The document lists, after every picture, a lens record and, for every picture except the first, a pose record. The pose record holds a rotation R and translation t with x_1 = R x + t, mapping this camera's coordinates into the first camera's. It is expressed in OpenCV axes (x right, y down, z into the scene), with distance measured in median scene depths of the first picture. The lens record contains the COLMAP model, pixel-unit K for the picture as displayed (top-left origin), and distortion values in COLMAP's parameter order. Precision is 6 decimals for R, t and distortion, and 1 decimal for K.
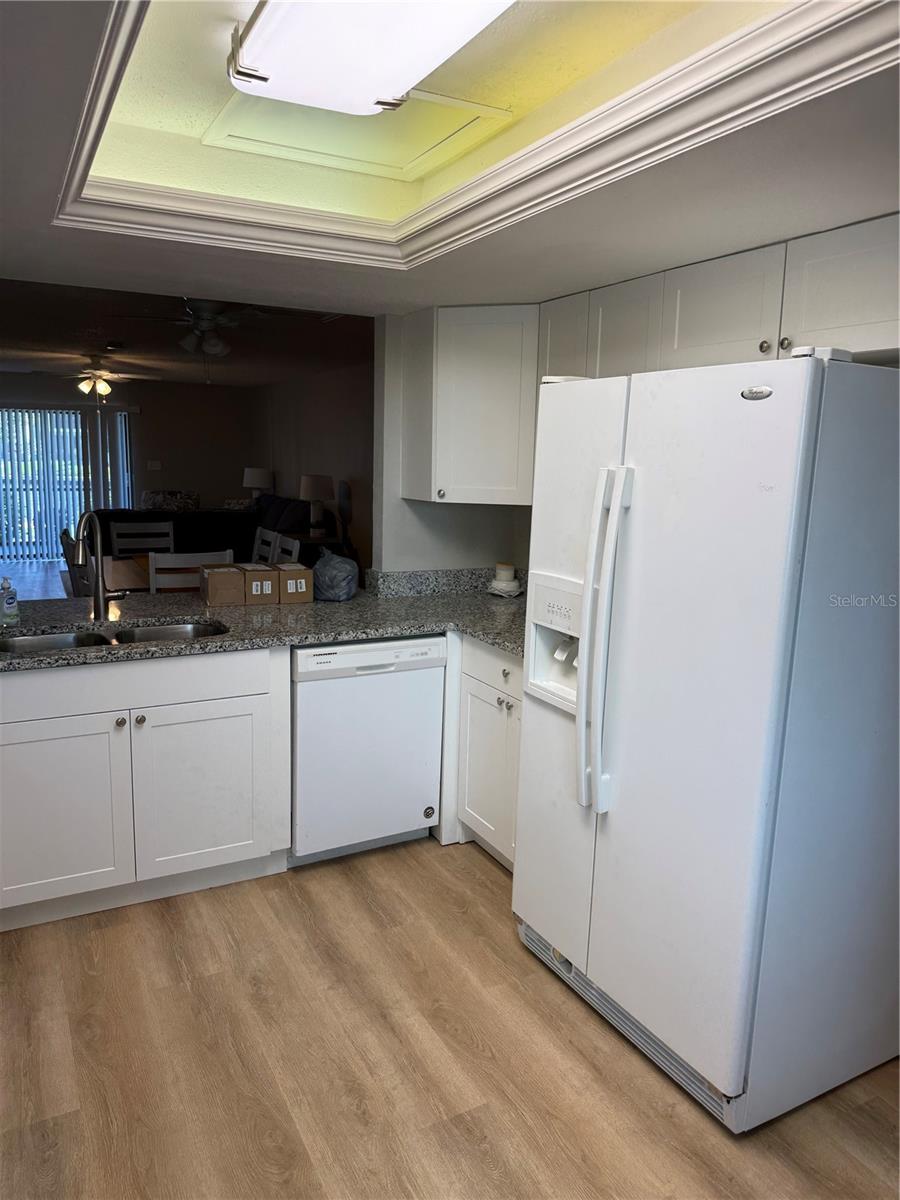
lens RADIAL K [[854.4, 0, 447.0], [0, 854.4, 605.3], [0, 0, 1]] dist [0.042833, -0.063408]
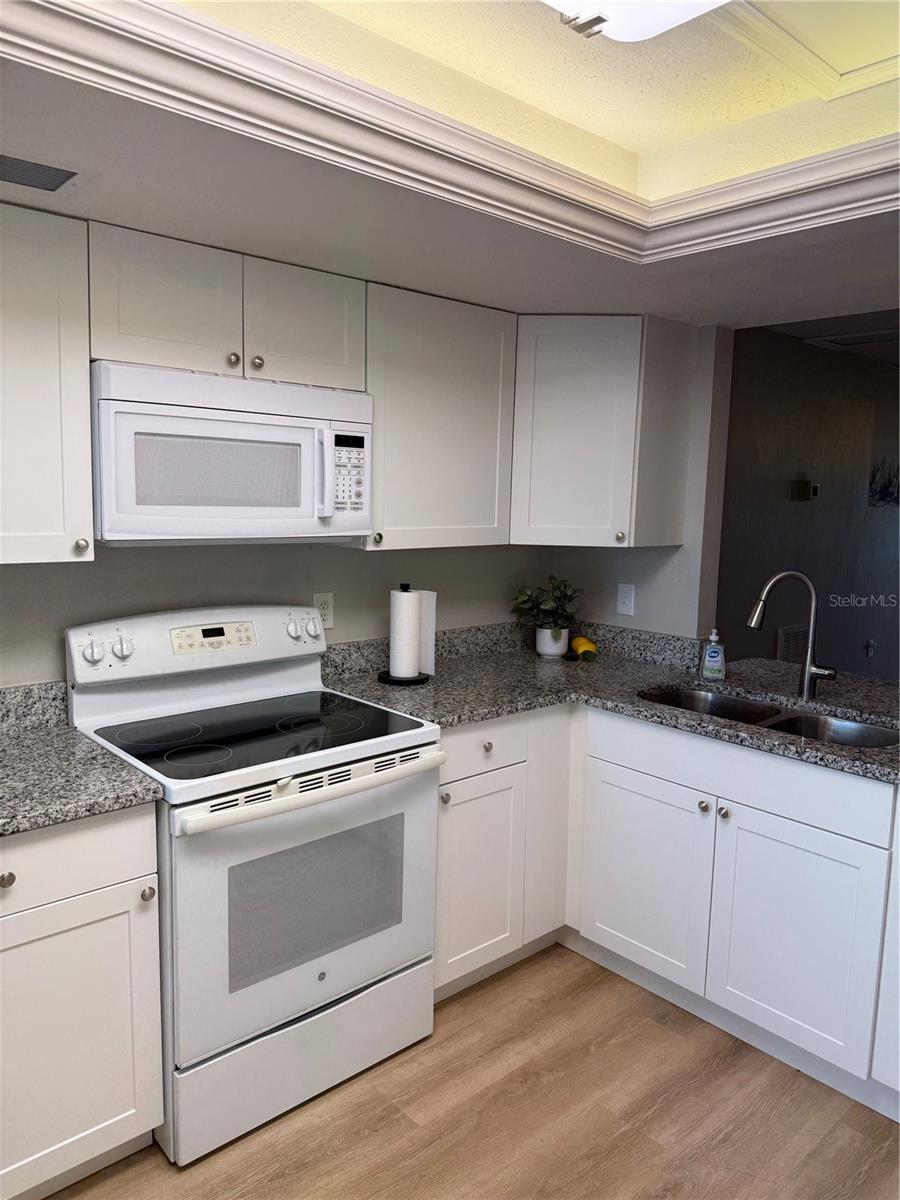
lens RADIAL K [[854.4, 0, 449.9], [0, 854.4, 592.8], [0, 0, 1]] dist [0.042833, -0.063408]
pose [[0.239549, 0.099581, -0.965764, 0.380608], [-0.188089, 0.980641, 0.054461, -0.076001], [0.952491, 0.168603, 0.253642, 0.495742]]
